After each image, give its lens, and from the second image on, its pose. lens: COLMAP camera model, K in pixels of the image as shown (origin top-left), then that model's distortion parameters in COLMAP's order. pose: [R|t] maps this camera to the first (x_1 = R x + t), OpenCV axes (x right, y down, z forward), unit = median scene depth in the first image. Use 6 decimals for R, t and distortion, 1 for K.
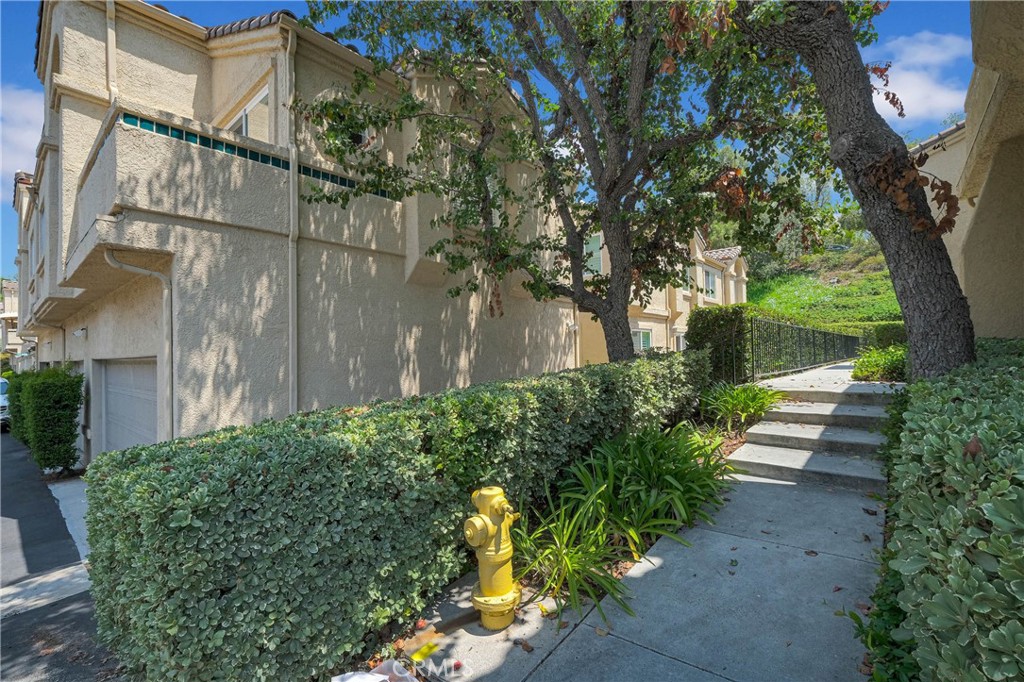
lens RADIAL K [[448.5, 0, 502.2], [0, 448.5, 344.9], [0, 0, 1]] dist [-0.000572, -0.000226]
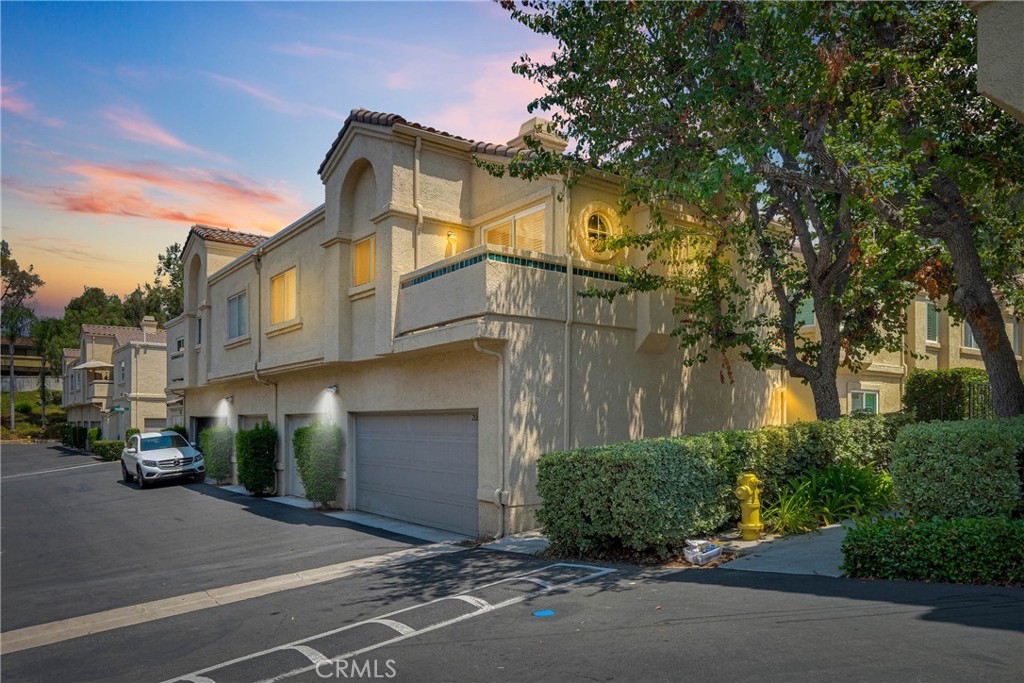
lens RADIAL K [[657.1, 0, 511.2], [0, 657.1, 420.1], [0, 0, 1]] dist [0.011698, -0.000185]
pose [[0.977357, 0.021608, -0.210491, -0.209210], [-0.017292, 0.999601, 0.022320, 0.013098], [0.210890, -0.018174, 0.977341, -0.980659]]
